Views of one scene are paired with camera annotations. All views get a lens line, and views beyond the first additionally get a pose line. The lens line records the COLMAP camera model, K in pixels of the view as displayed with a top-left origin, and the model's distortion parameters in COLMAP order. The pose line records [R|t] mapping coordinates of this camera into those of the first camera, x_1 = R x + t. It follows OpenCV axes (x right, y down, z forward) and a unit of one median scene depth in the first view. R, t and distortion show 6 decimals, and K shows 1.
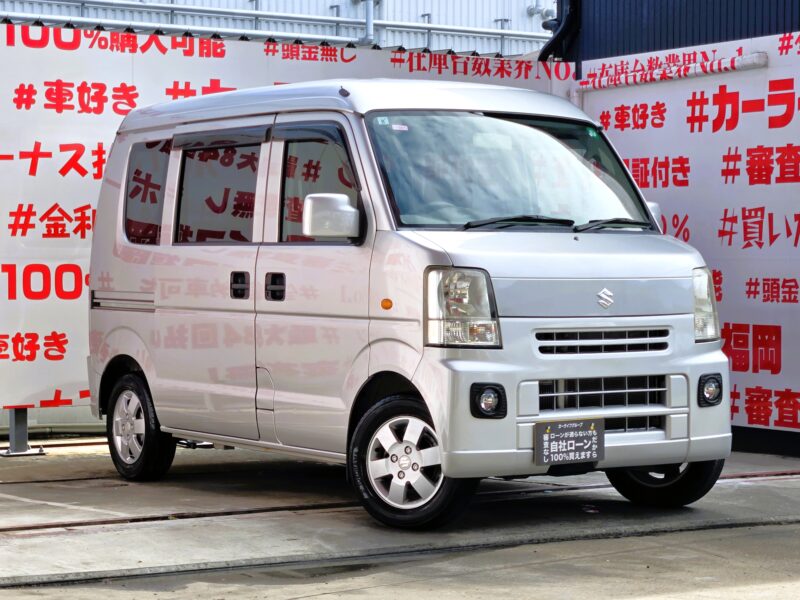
lens RADIAL K [[2050.6, 0, 388.4], [0, 2050.6, 303.9], [0, 0, 1]] dist [-0.413826, 7.188705]
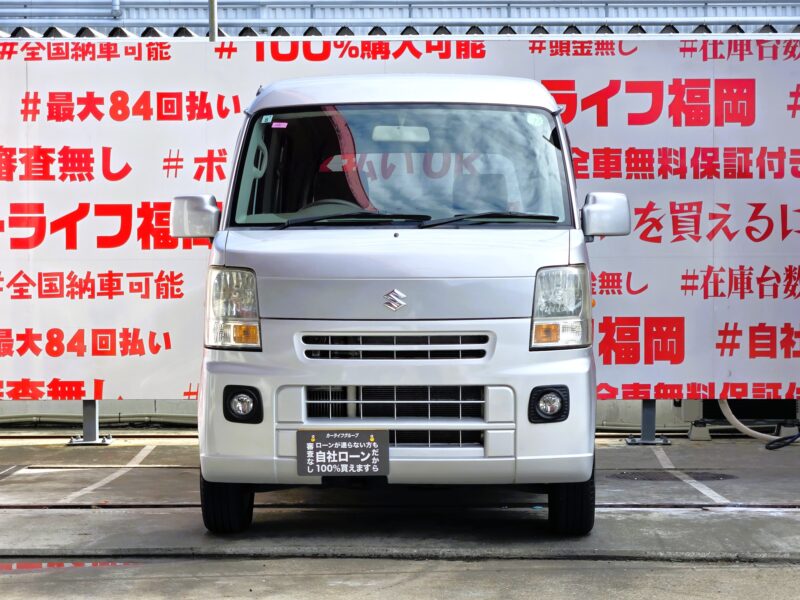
lens RADIAL K [[1928.1, 0, 405.2], [0, 1928.1, 302.0], [0, 0, 1]] dist [-0.465954, 7.152707]
pose [[0.829268, 0.009442, -0.558771, 0.586114], [-0.009210, 0.999952, 0.003229, -0.004676], [0.558775, 0.002469, 0.829316, 0.275378]]
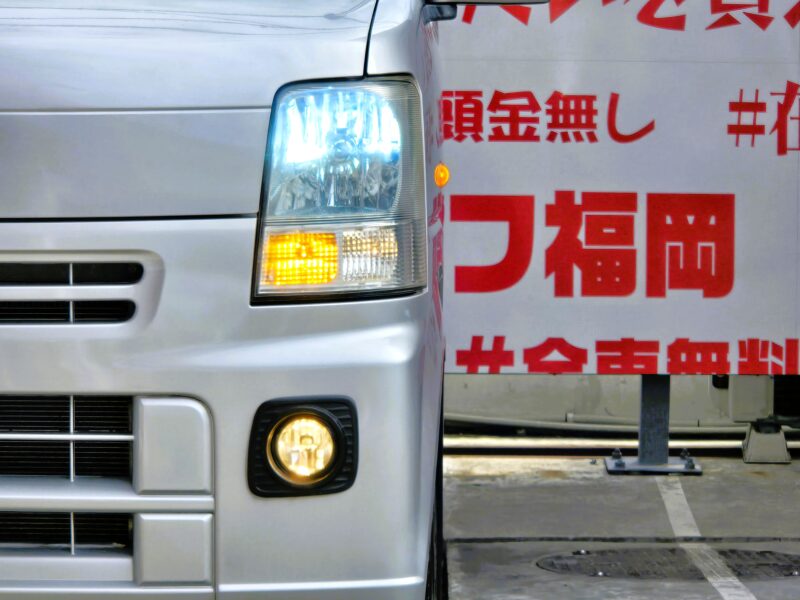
lens RADIAL K [[3246.4, 0, 400.0], [0, 3246.4, 300.0], [0, 0, 1]] dist [-0.661006, 1.571410]
pose [[0.838407, 0.043336, -0.543319, 0.469121], [-0.016796, 0.998415, 0.053717, -0.011047], [0.544786, -0.035911, 0.837806, 0.575614]]
